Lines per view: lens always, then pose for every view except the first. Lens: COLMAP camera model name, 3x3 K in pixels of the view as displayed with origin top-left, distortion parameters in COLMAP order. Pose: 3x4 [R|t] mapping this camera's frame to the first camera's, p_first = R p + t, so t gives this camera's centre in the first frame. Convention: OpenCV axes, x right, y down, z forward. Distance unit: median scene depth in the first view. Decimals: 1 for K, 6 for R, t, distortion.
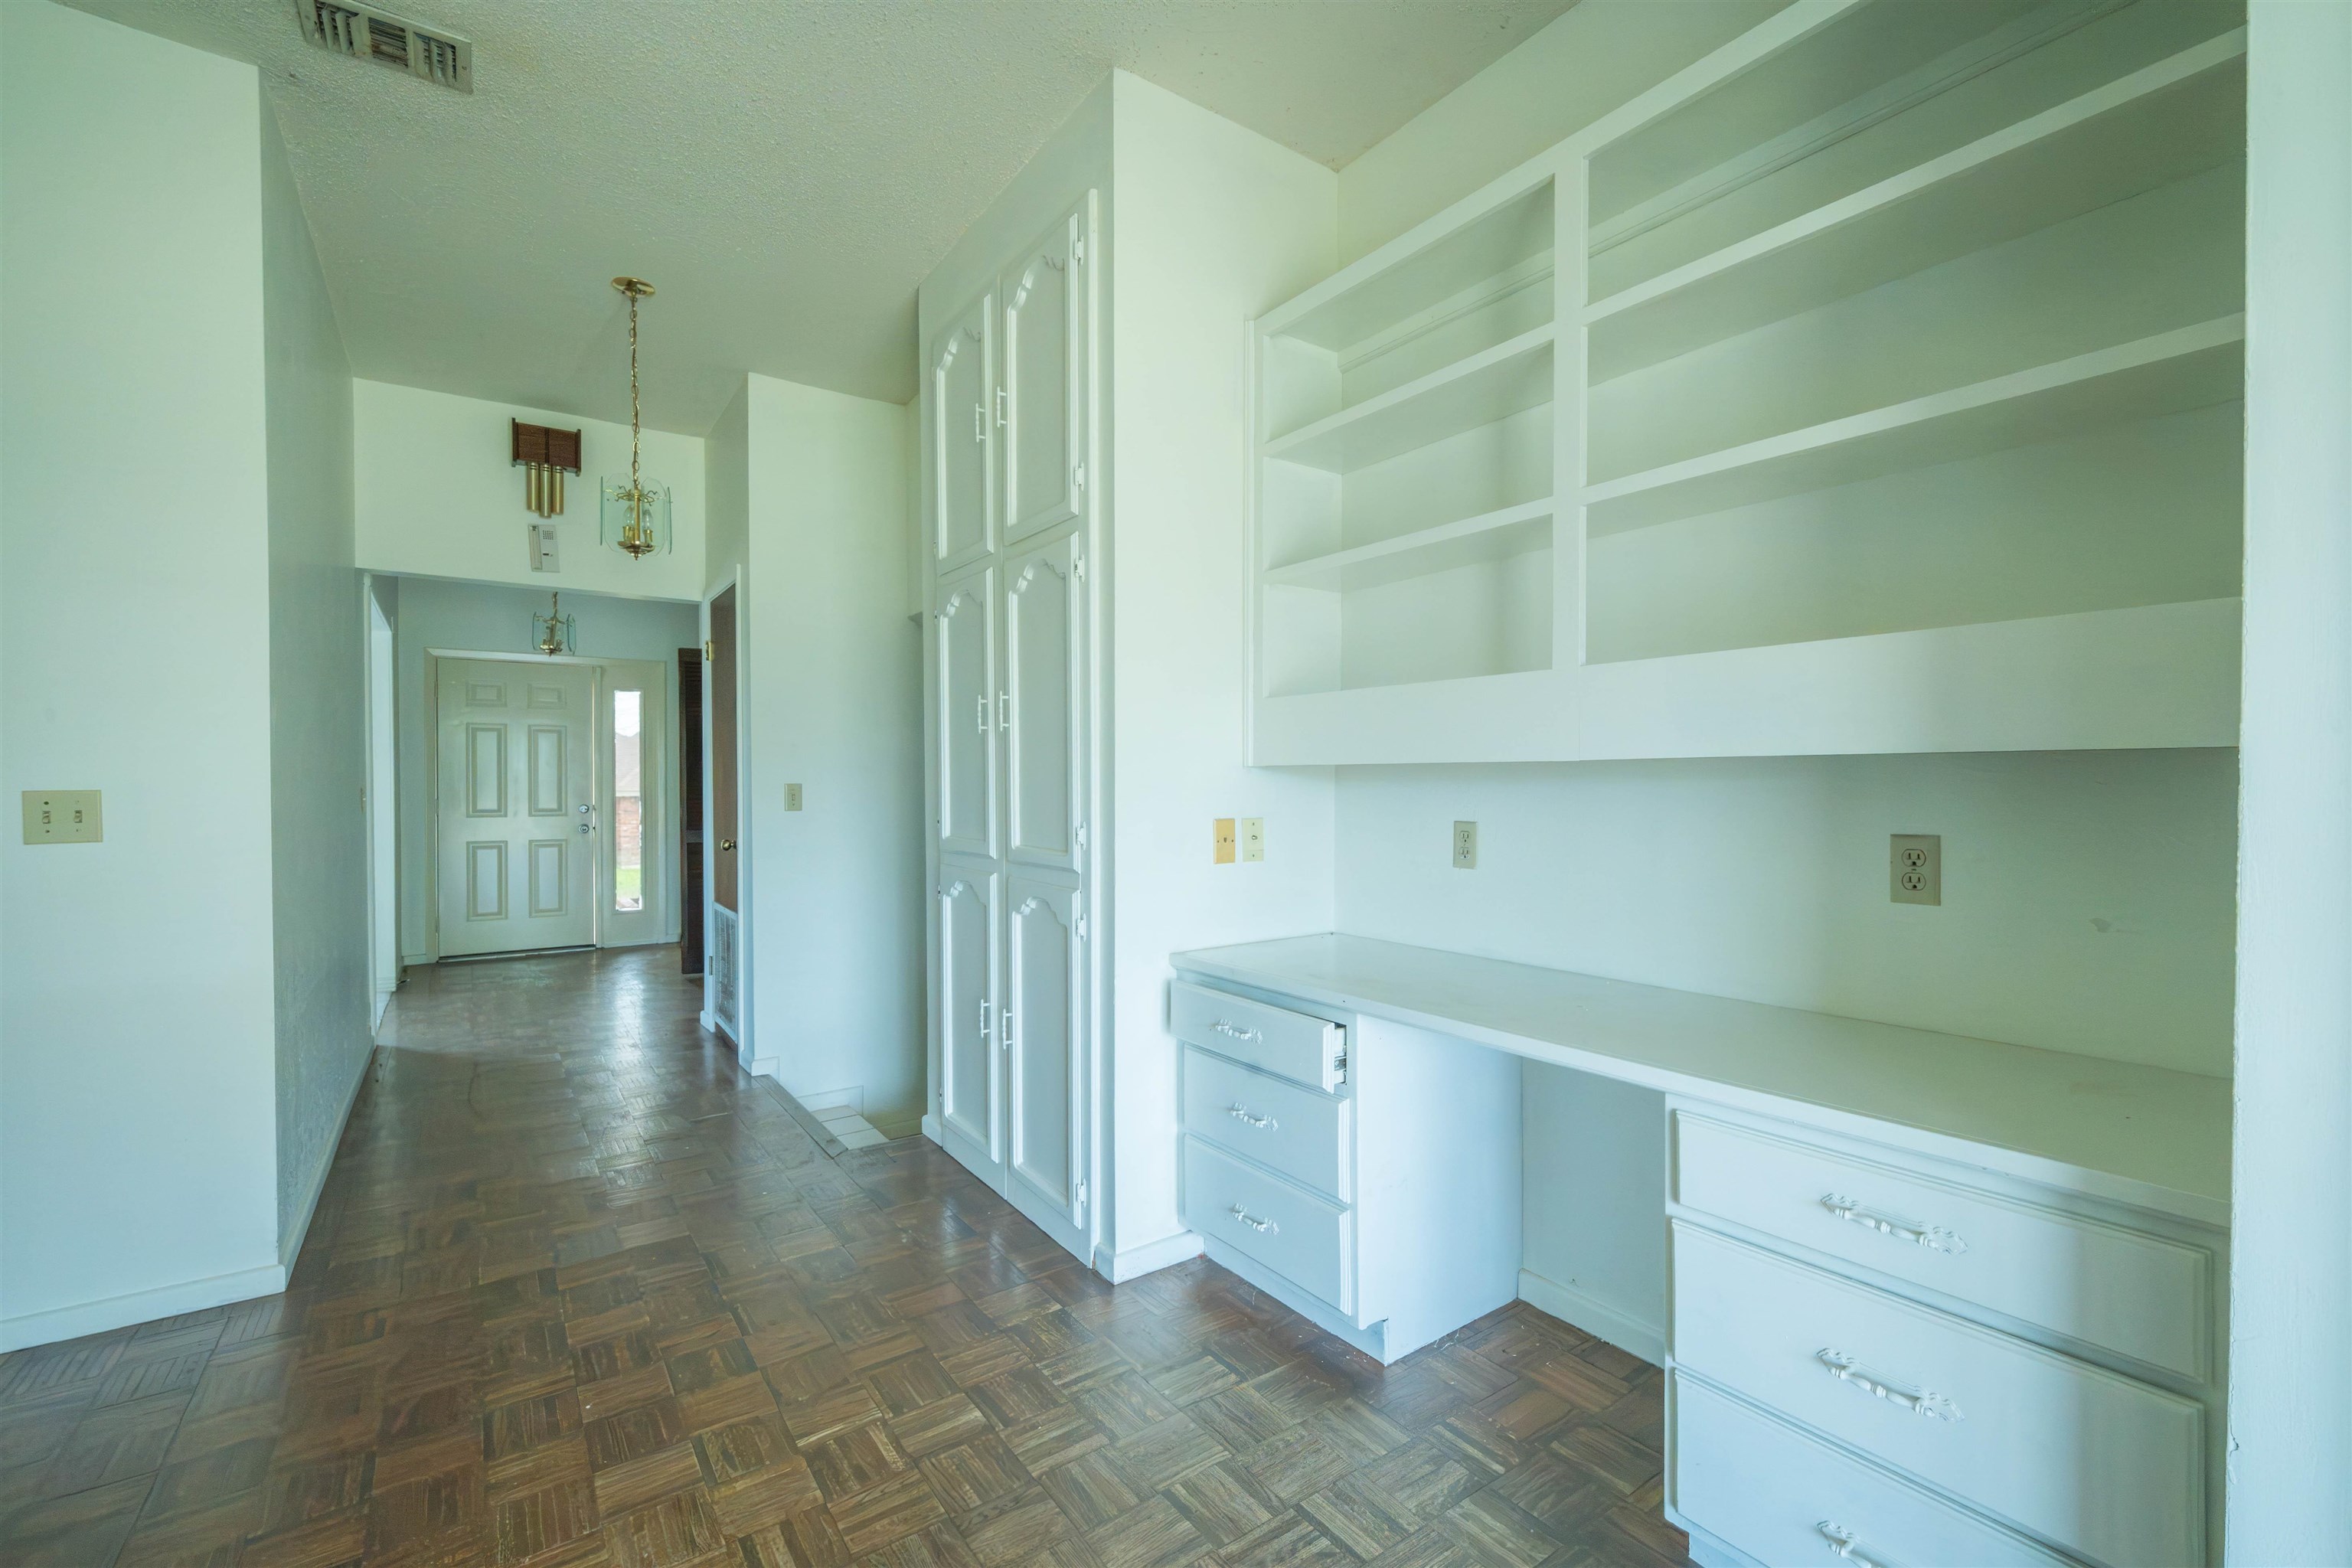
lens RADIAL K [[982.8, 0, 1176.0], [0, 982.8, 784.0], [0, 0, 1]] dist [-0.000445, -0.000664]
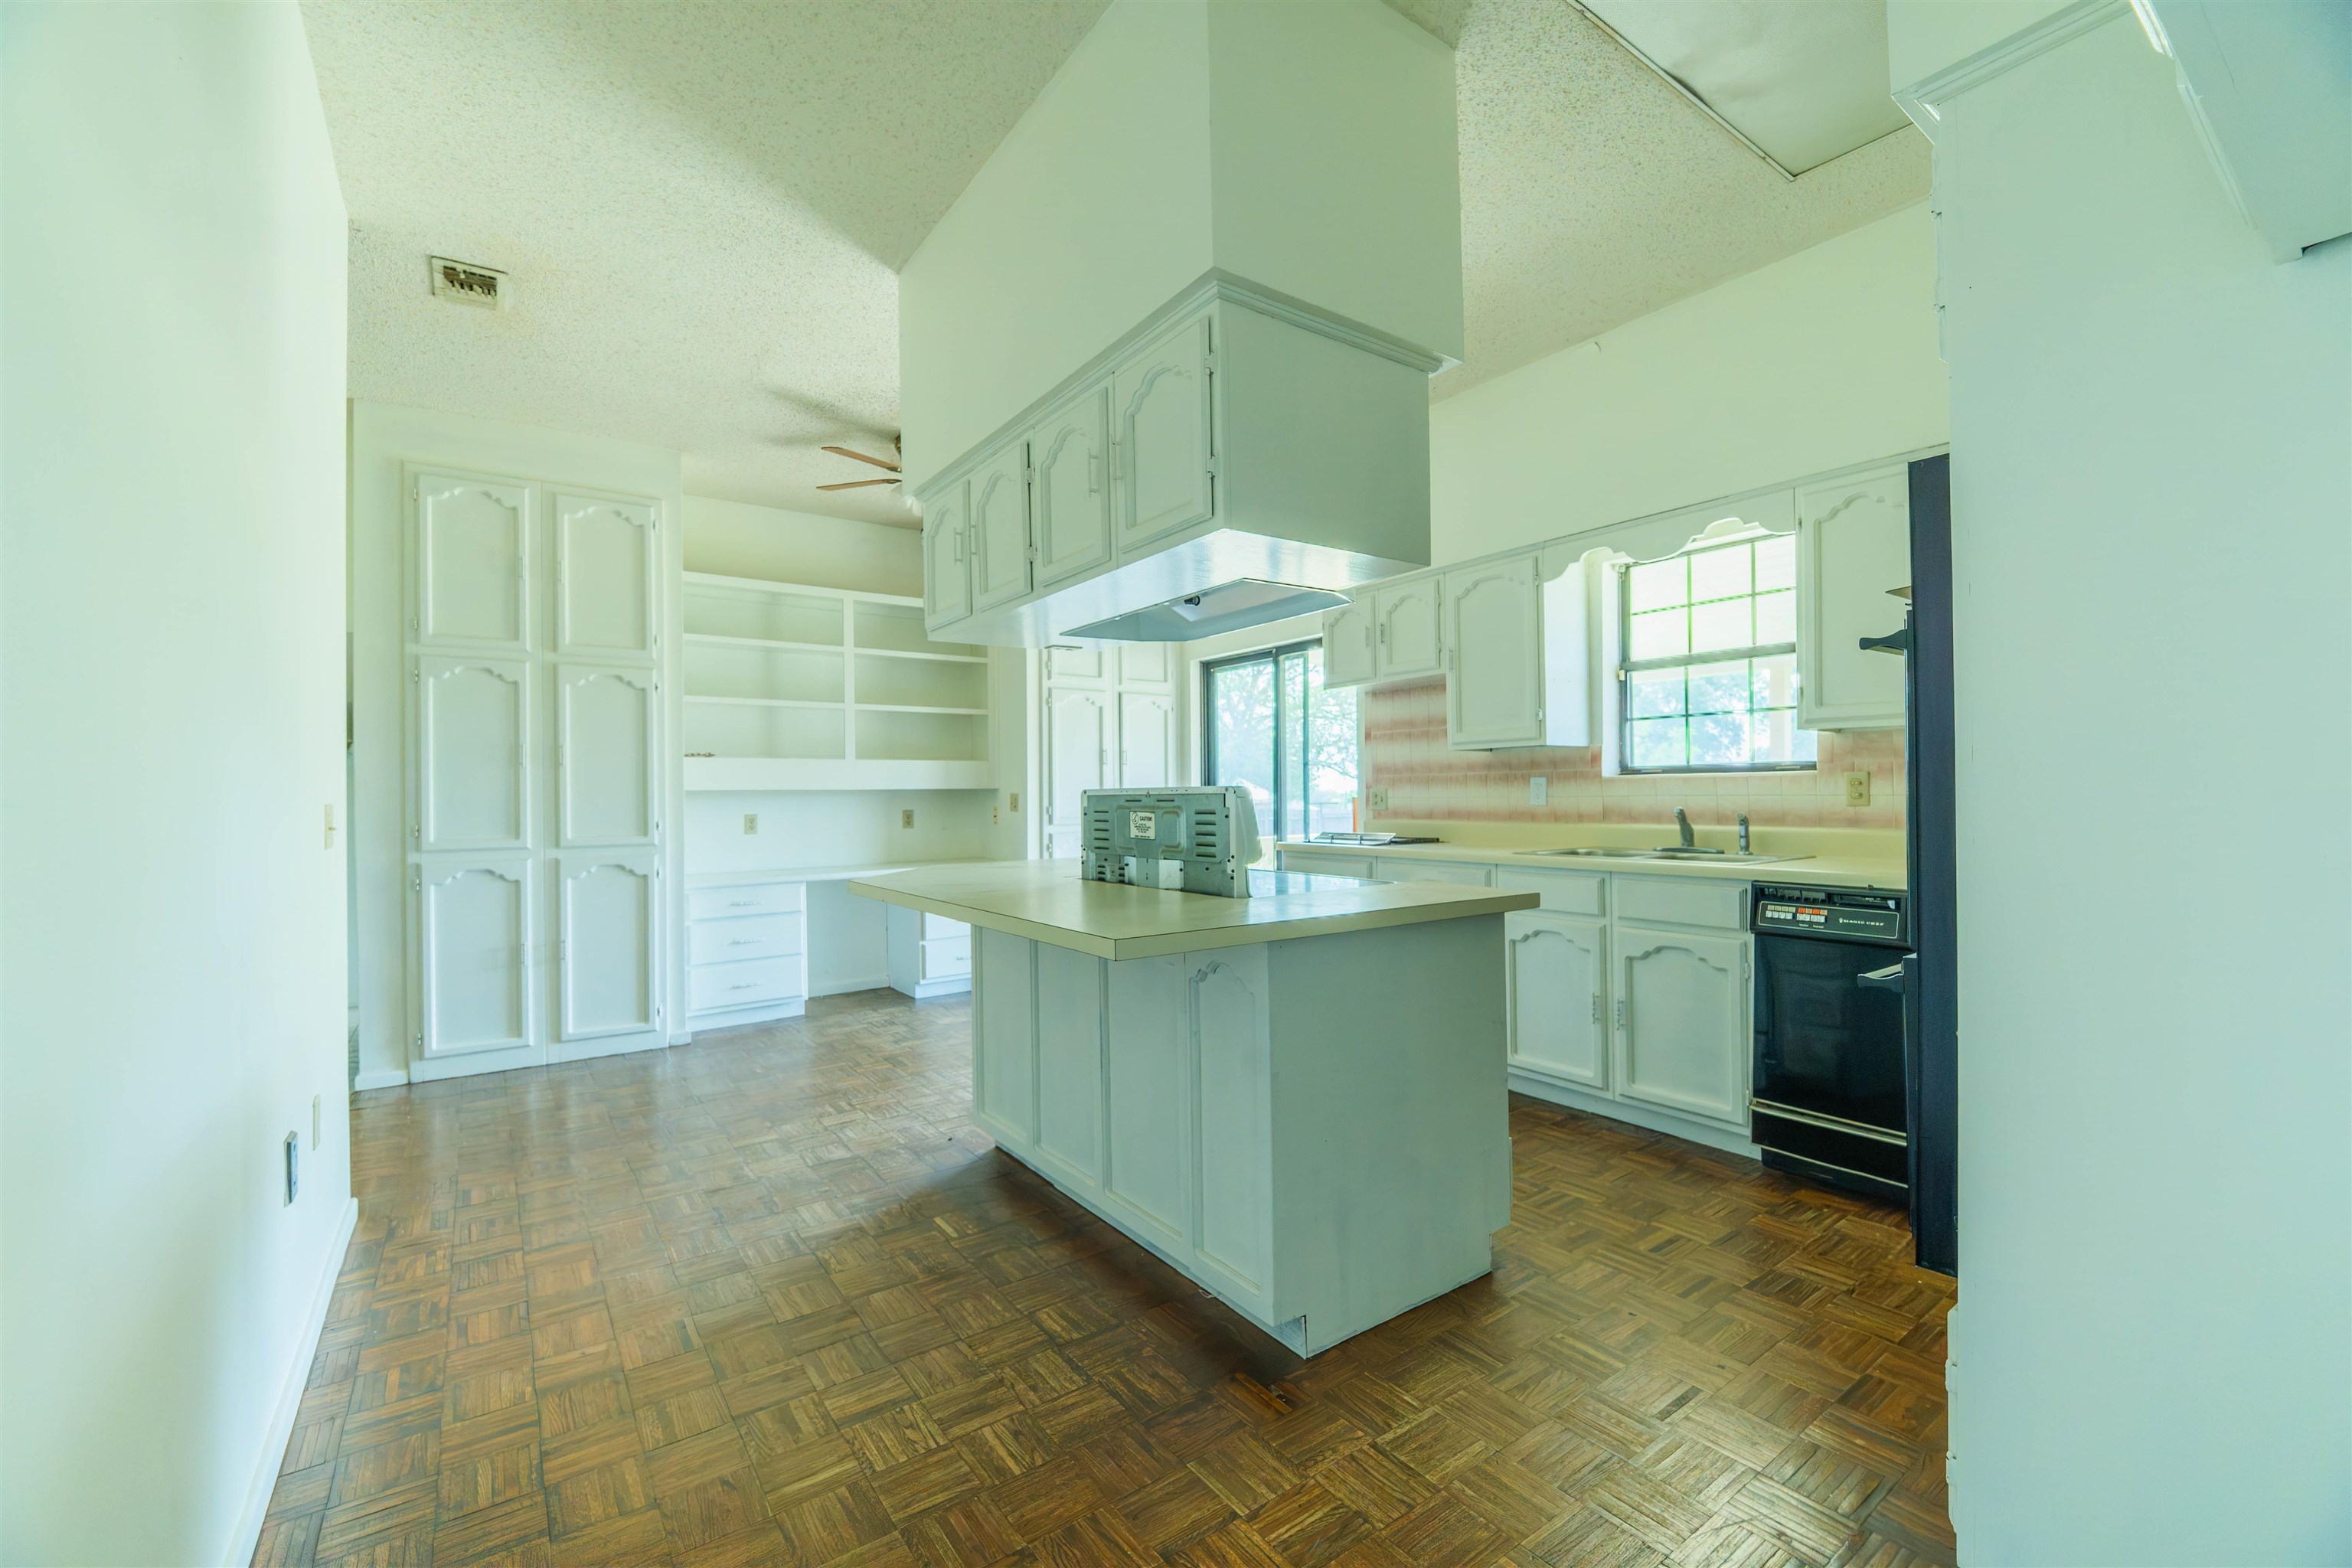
lens RADIAL K [[982.8, 0, 1176.0], [0, 982.8, 784.0], [0, 0, 1]] dist [-0.000445, -0.000664]
pose [[-0.003320, 0.012961, 0.999910, -2.587860], [0.015607, 0.999795, -0.012908, 0.014334], [-0.999873, 0.015563, -0.003521, -0.008293]]
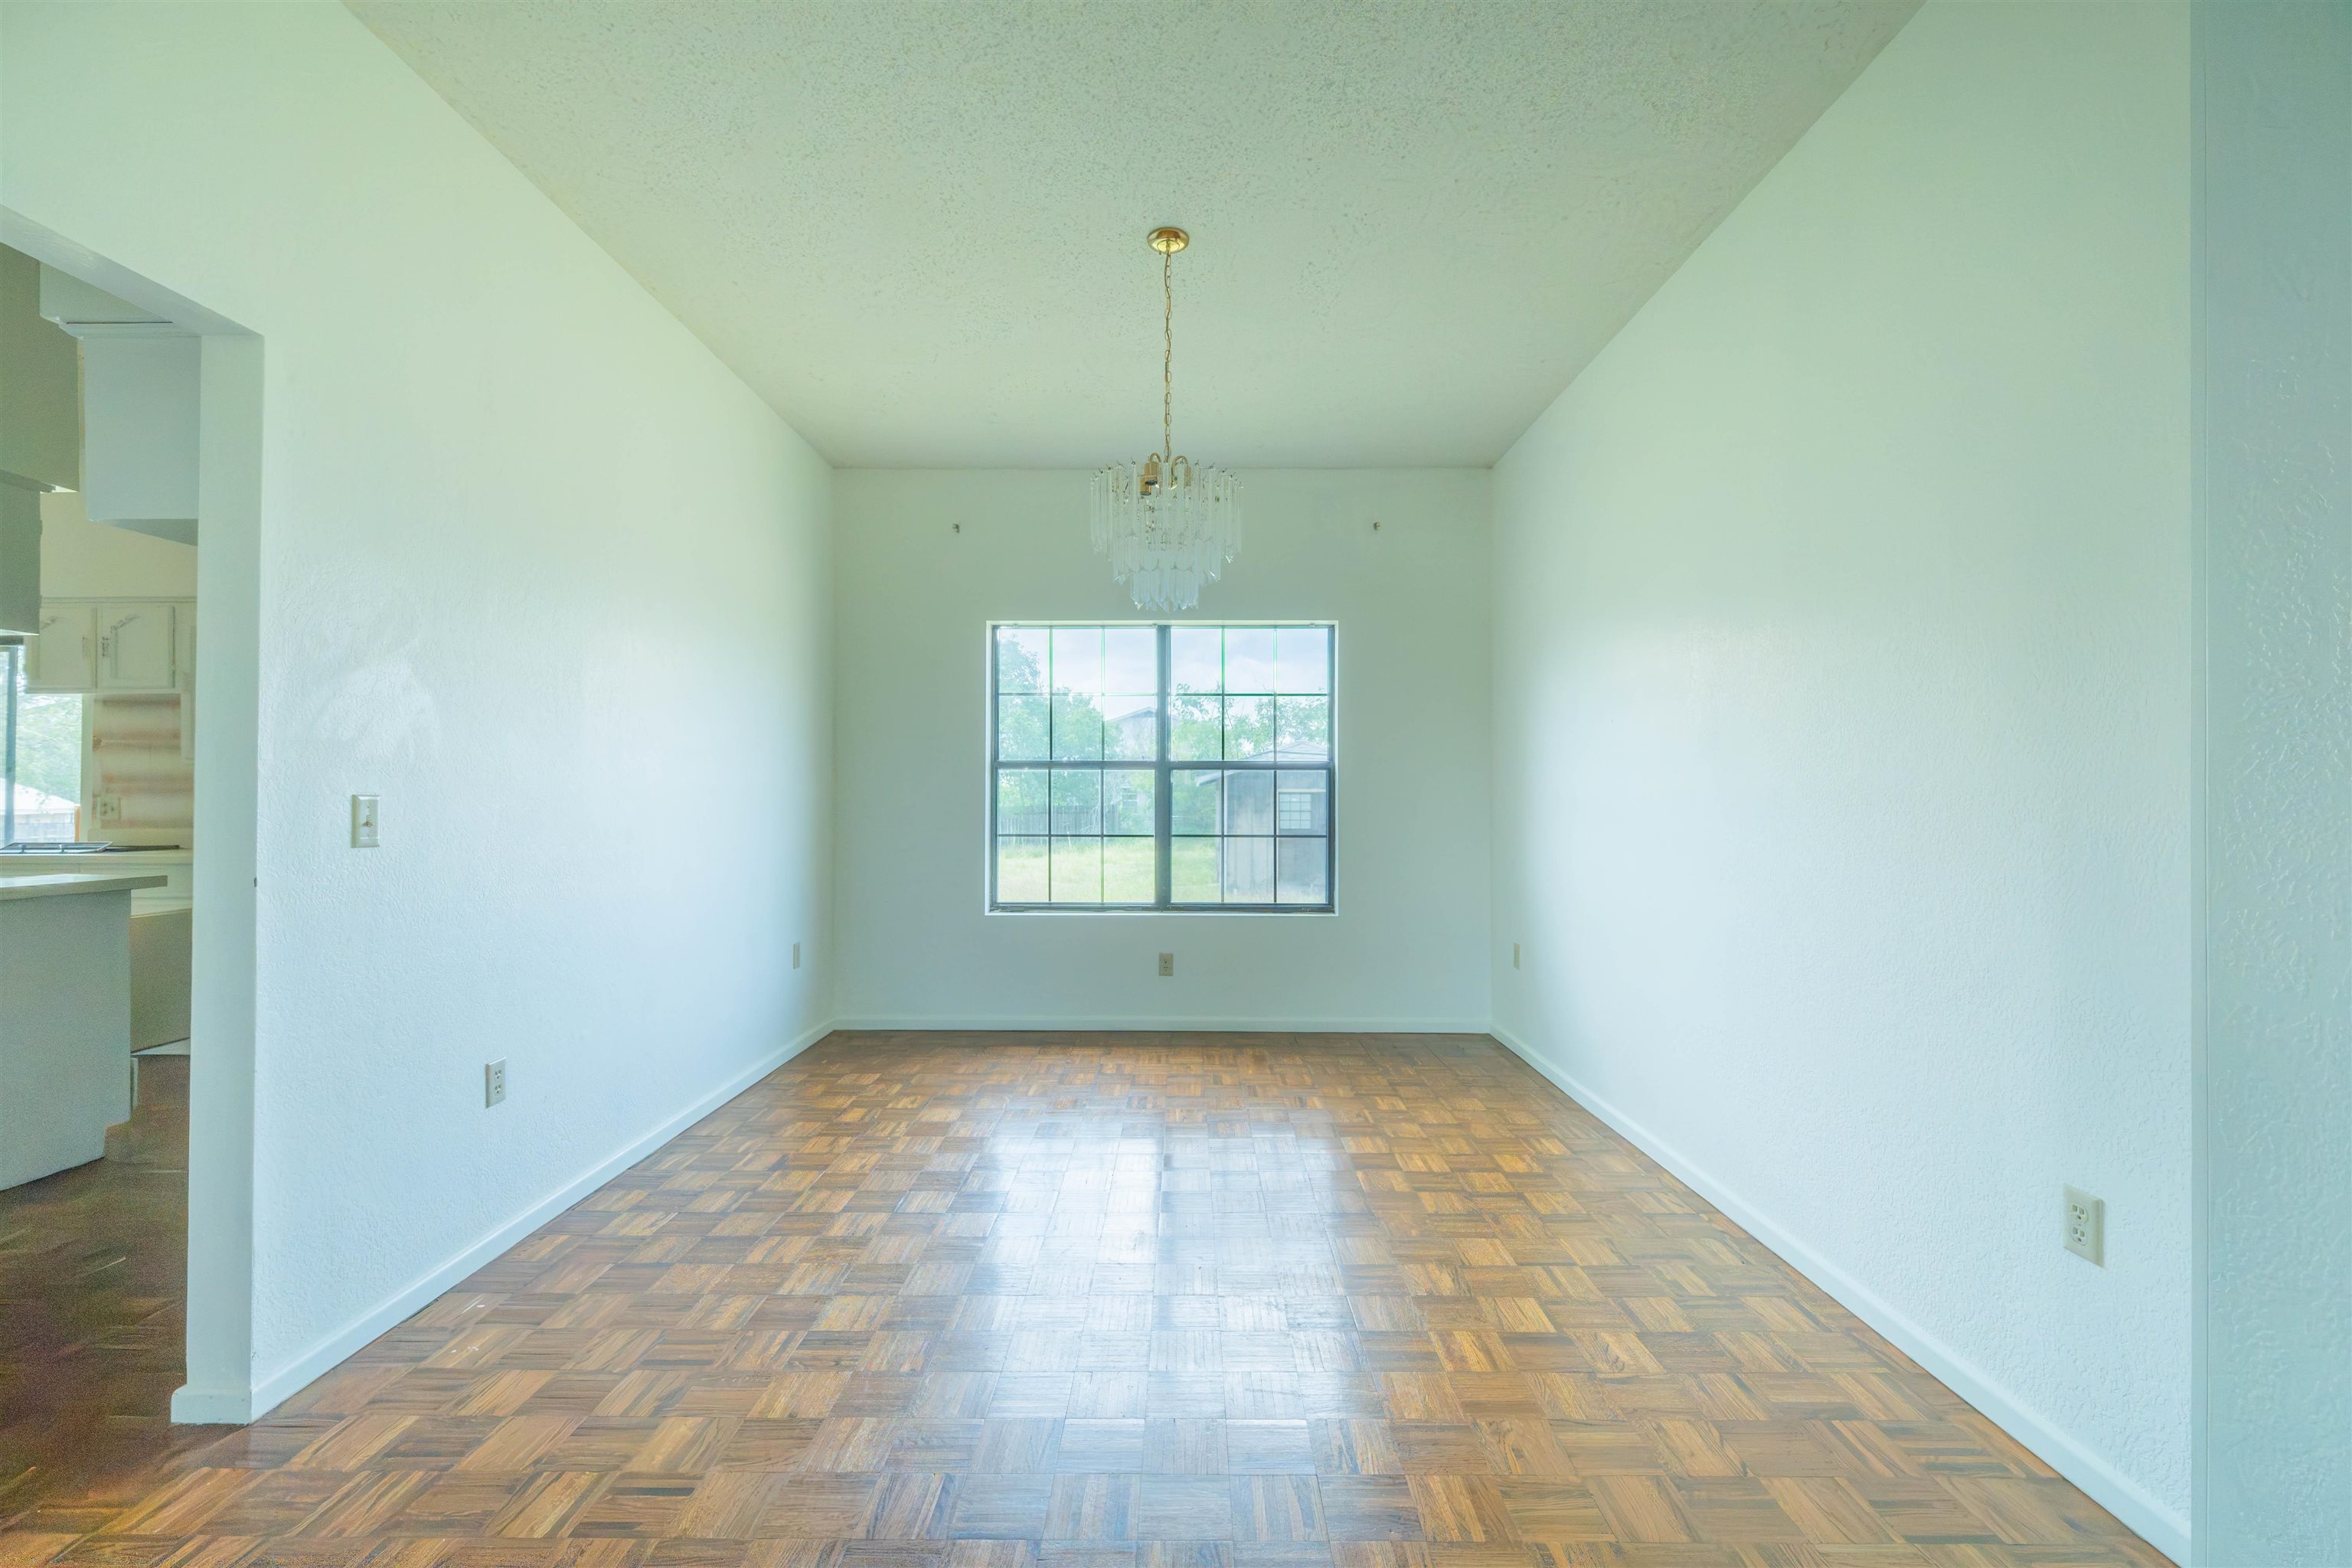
lens RADIAL K [[956.7, 0, 1189.2], [0, 956.7, 789.6], [0, 0, 1]] dist [0.002737, -0.002715]
pose [[-0.816708, 0.005497, 0.577024, -6.384987], [0.008171, 0.999965, 0.002039, -0.037285], [-0.576993, 0.006381, -0.816724, -0.409258]]
